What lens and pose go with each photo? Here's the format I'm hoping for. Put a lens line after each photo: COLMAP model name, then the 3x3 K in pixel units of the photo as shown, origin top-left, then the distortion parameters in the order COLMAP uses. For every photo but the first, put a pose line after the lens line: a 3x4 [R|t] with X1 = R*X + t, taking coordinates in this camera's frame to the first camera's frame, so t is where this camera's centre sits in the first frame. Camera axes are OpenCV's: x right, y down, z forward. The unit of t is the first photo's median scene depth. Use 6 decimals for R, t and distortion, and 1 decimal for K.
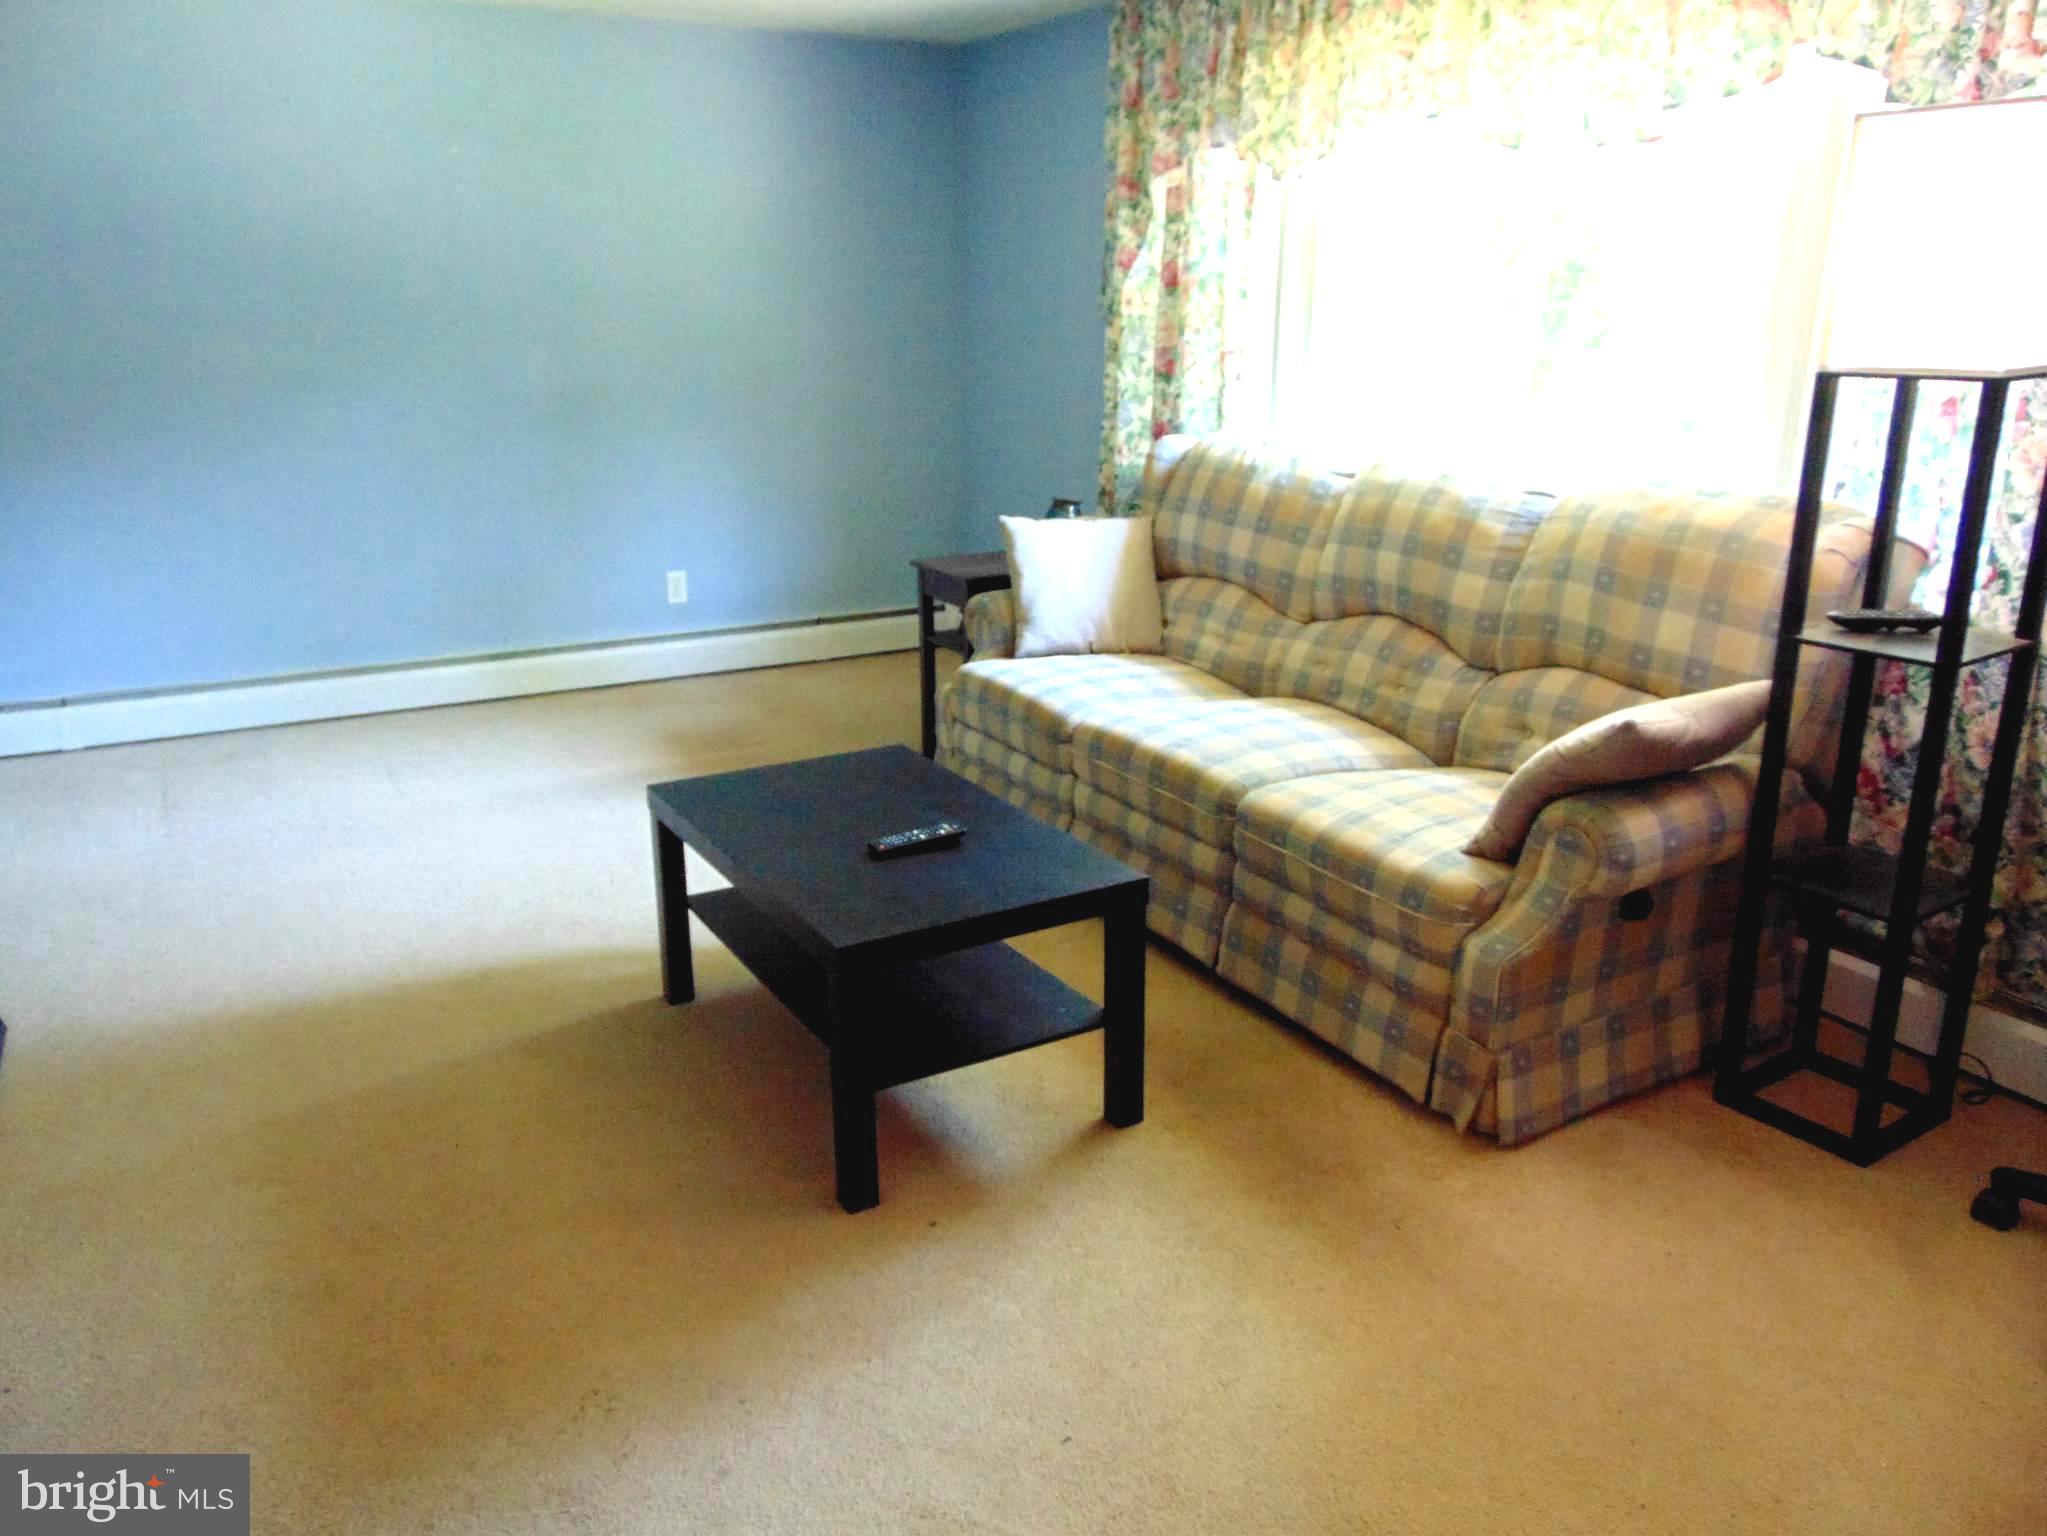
lens RADIAL K [[1538.7, 0, 1027.2], [0, 1538.7, 770.1], [0, 0, 1]] dist [-0.018183, 0.055875]
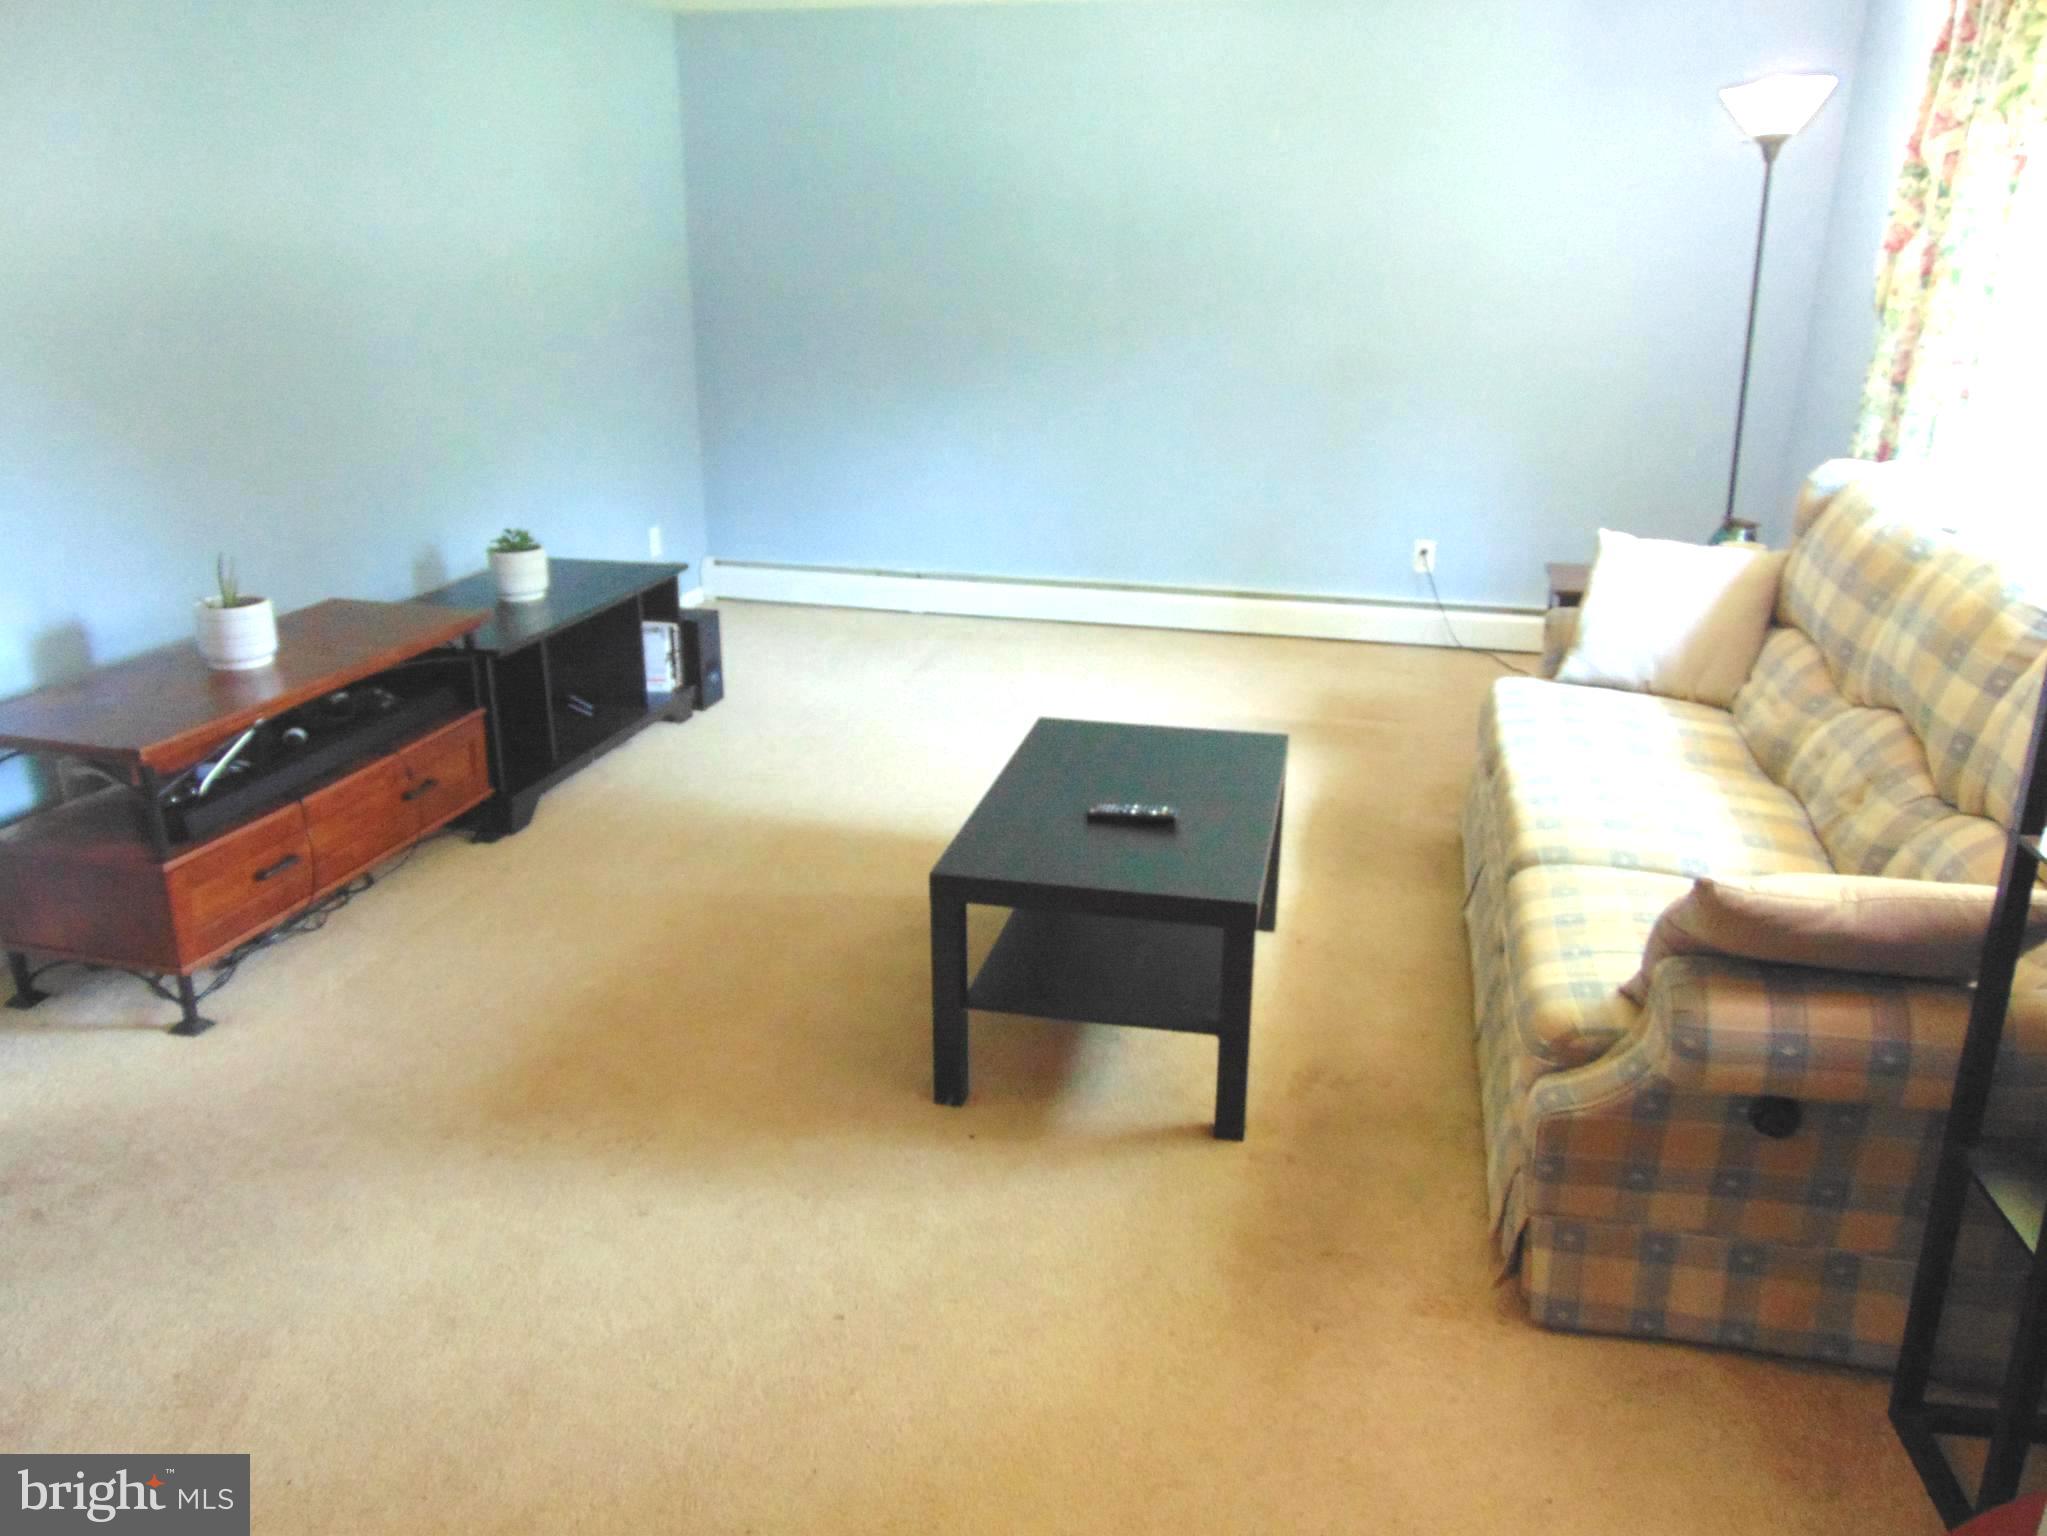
lens RADIAL K [[1538.7, 0, 1020.4], [0, 1538.7, 763.8], [0, 0, 1]] dist [-0.018183, 0.055875]
pose [[0.731388, 0.230059, -0.641985, 0.546306], [-0.208117, 0.971769, 0.111140, -0.090674], [0.649430, 0.052322, 0.758620, 0.131909]]
